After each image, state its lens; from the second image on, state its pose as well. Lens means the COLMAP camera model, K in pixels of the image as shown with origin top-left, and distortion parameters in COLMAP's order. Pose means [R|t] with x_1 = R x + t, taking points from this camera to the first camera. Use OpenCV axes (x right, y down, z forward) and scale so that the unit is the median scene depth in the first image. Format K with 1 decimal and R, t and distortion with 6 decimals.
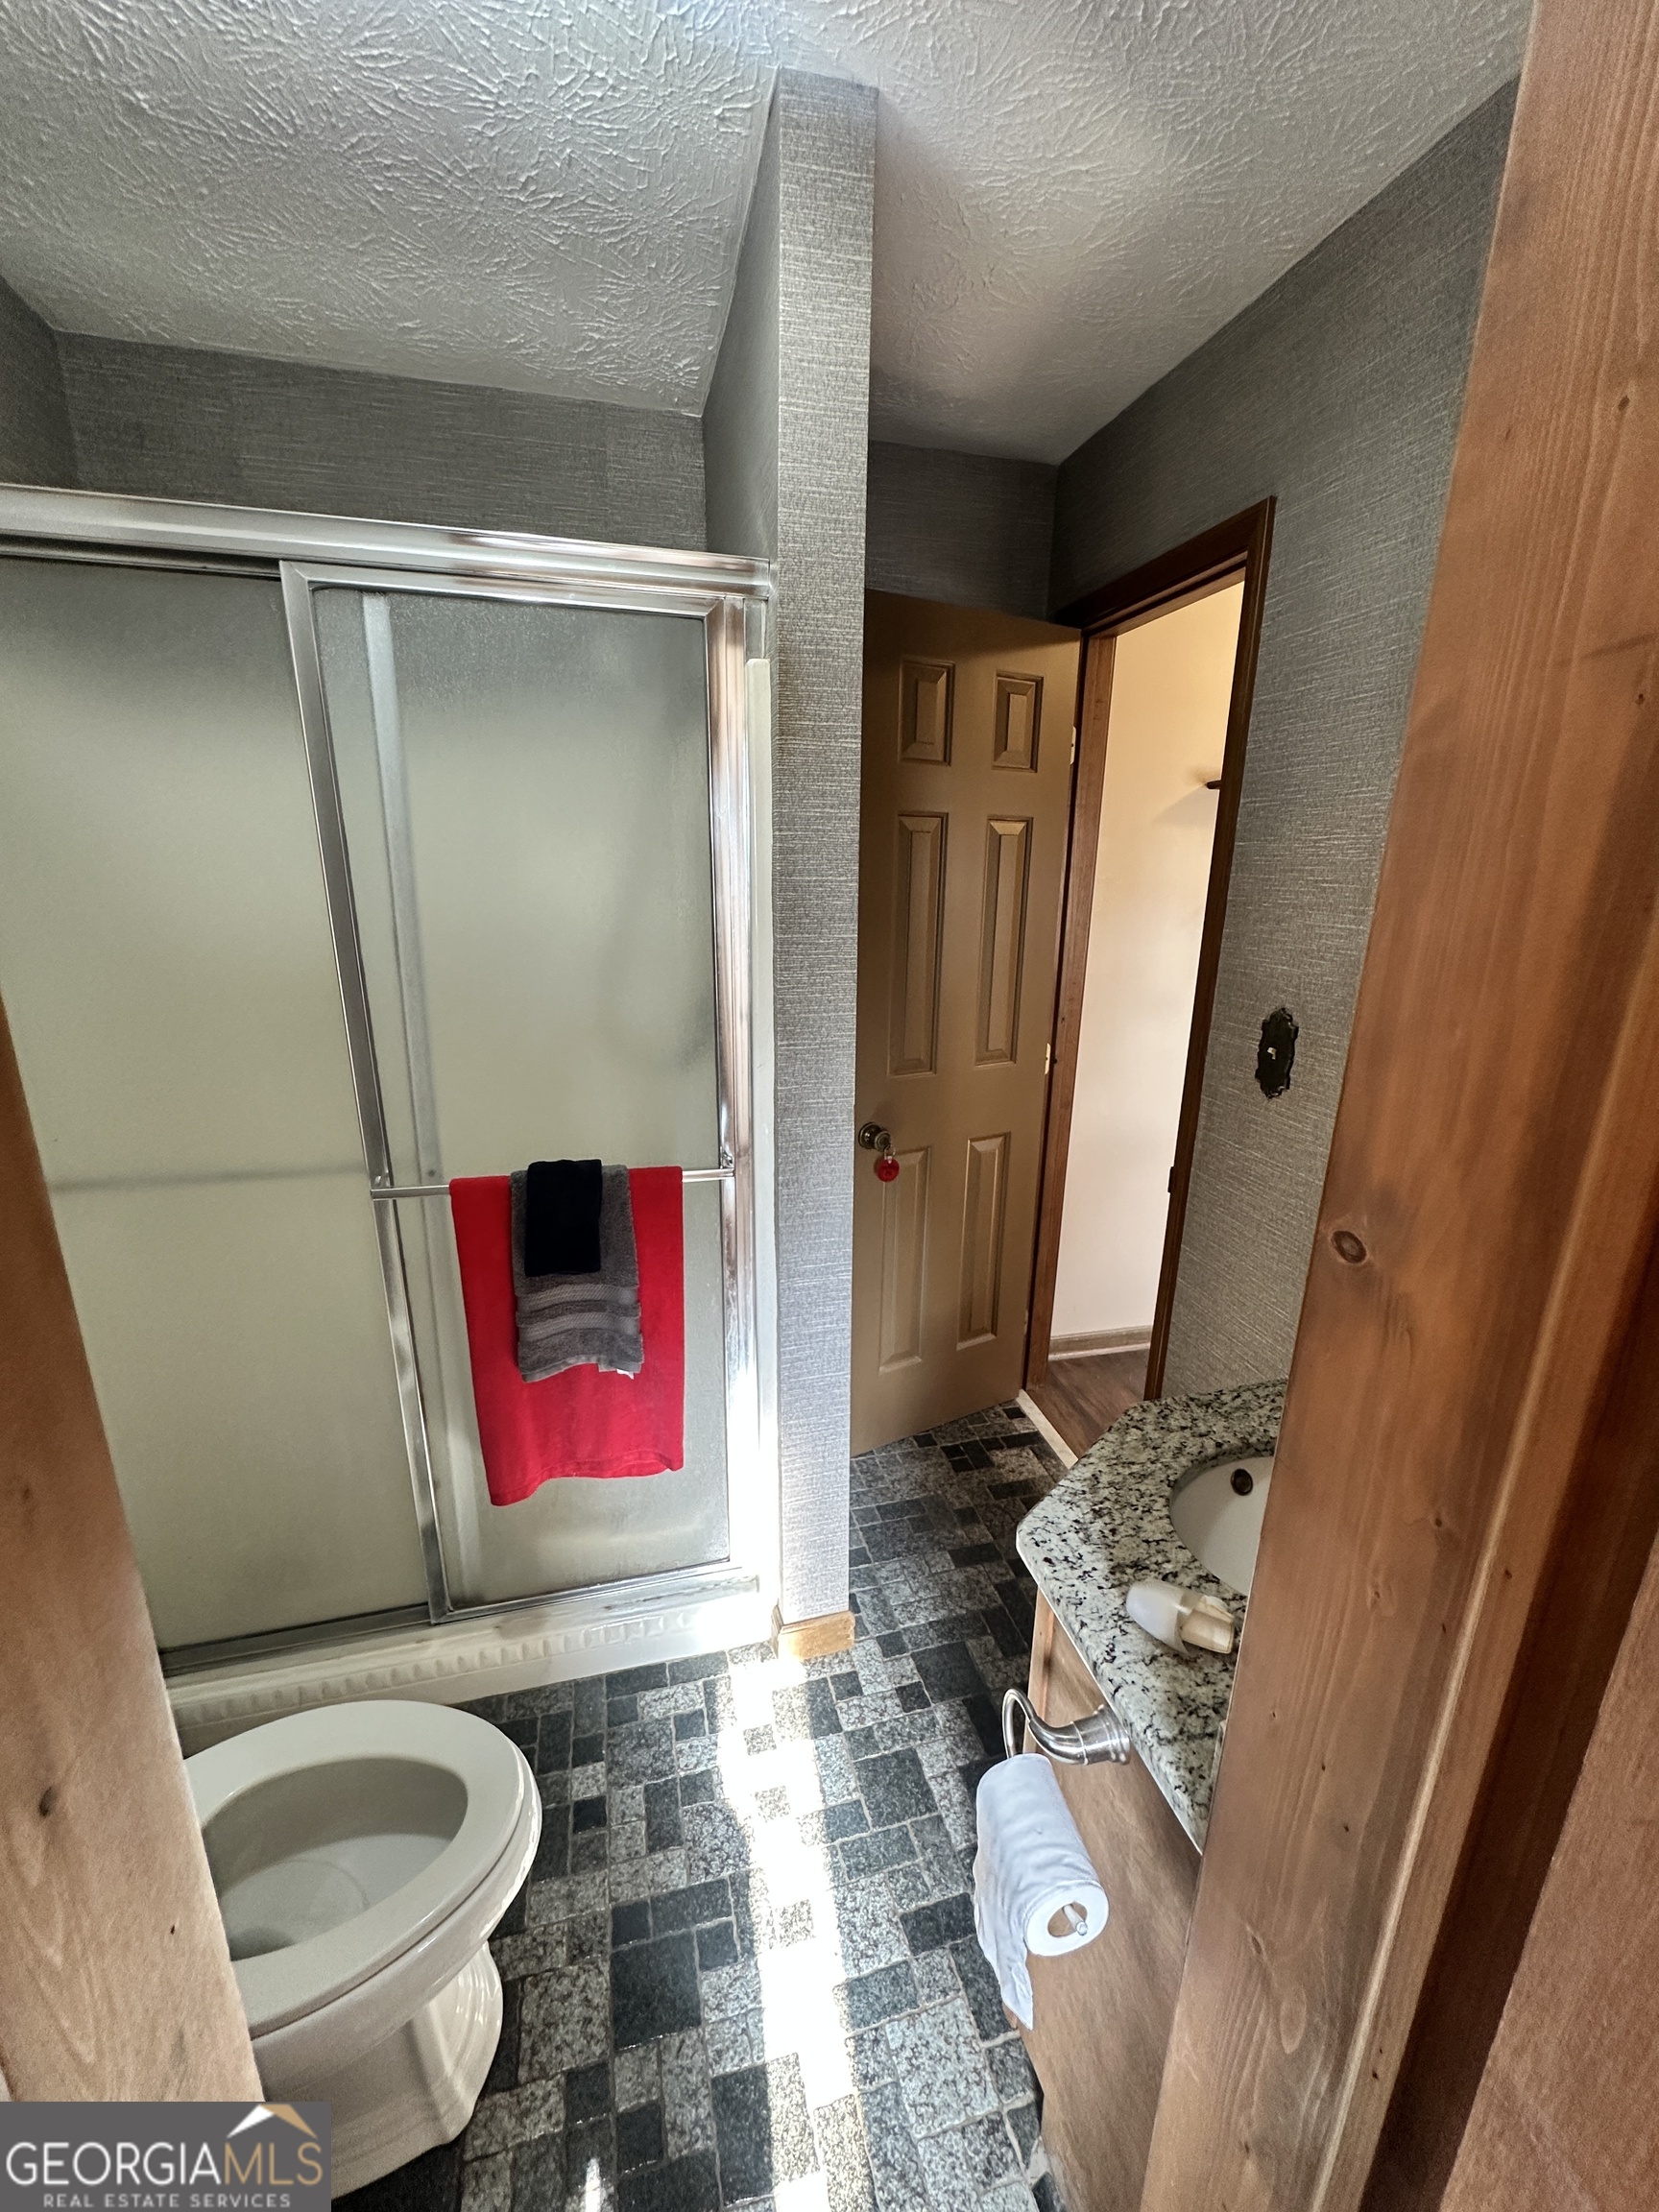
lens RADIAL K [[883.0, 0, 830.7], [0, 883.0, 1107.6], [0, 0, 1]] dist [-0.001399, -0.000302]
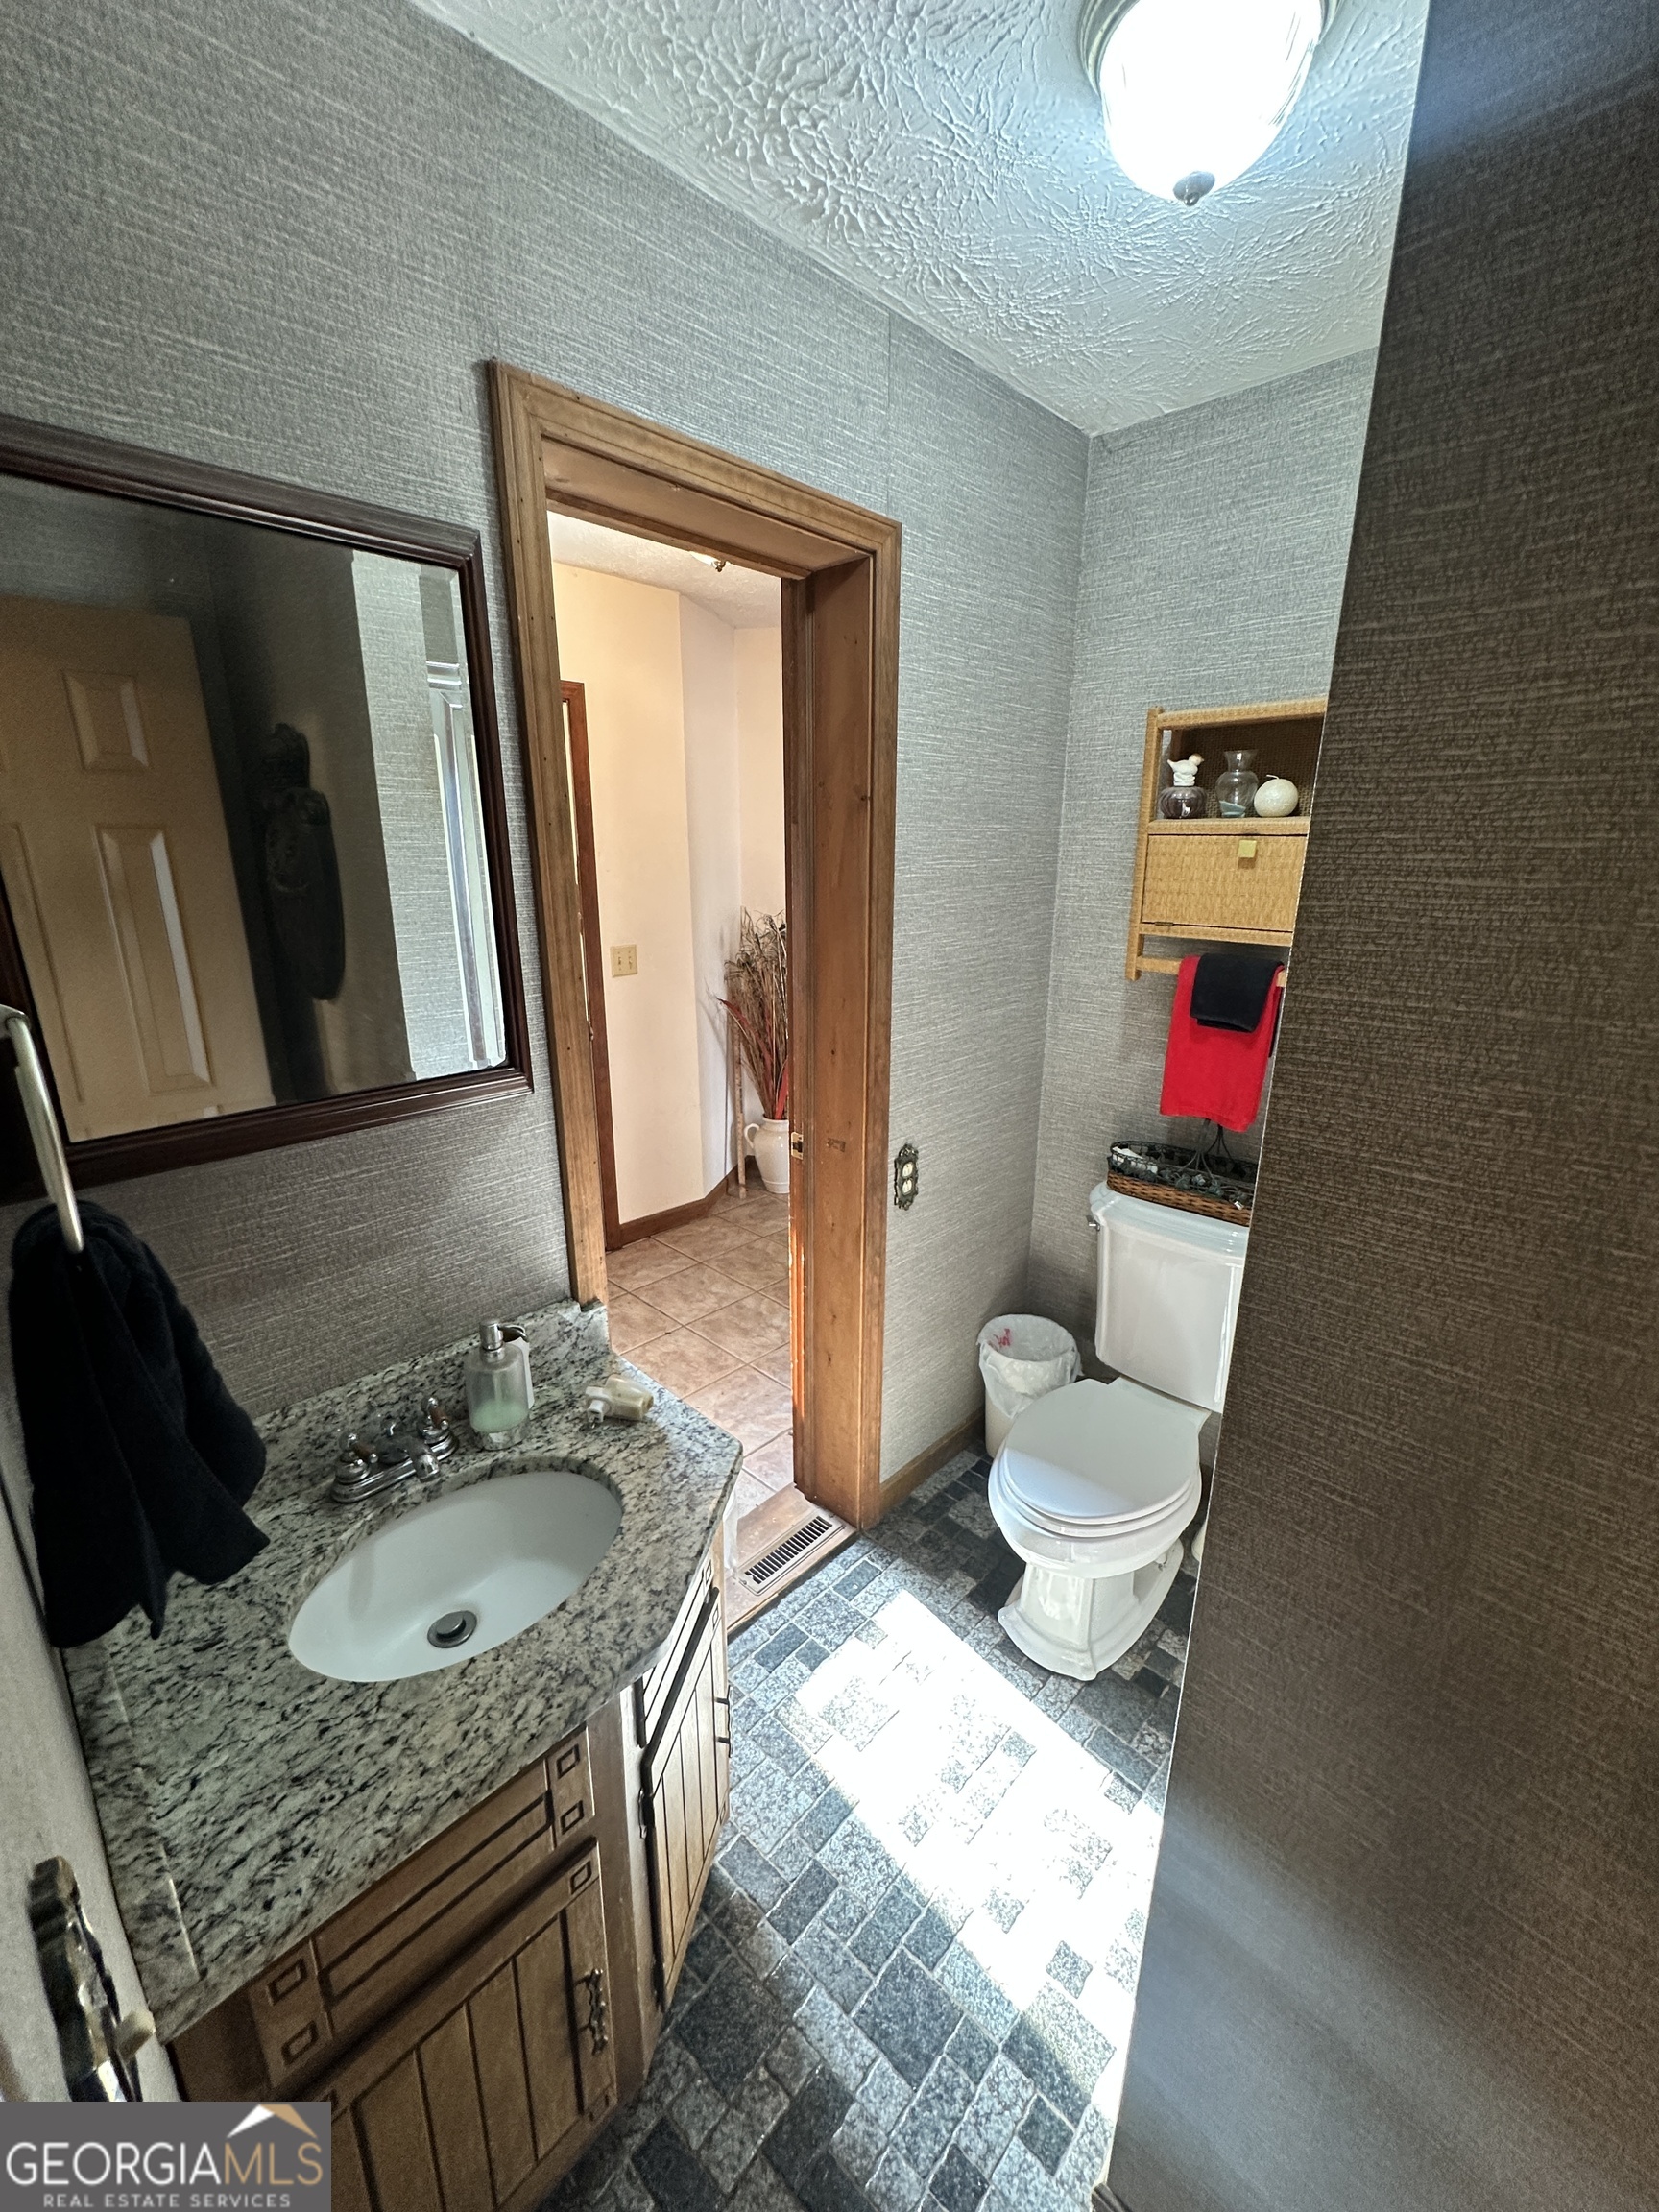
lens RADIAL K [[883.0, 0, 827.9], [0, 883.0, 1097.4], [0, 0, 1]] dist [-0.001399, -0.000302]
pose [[-0.851015, 0.127991, -0.509305, 0.467066], [-0.156372, 0.864087, 0.478437, -0.381606], [0.501319, 0.486798, -0.715337, 1.179346]]
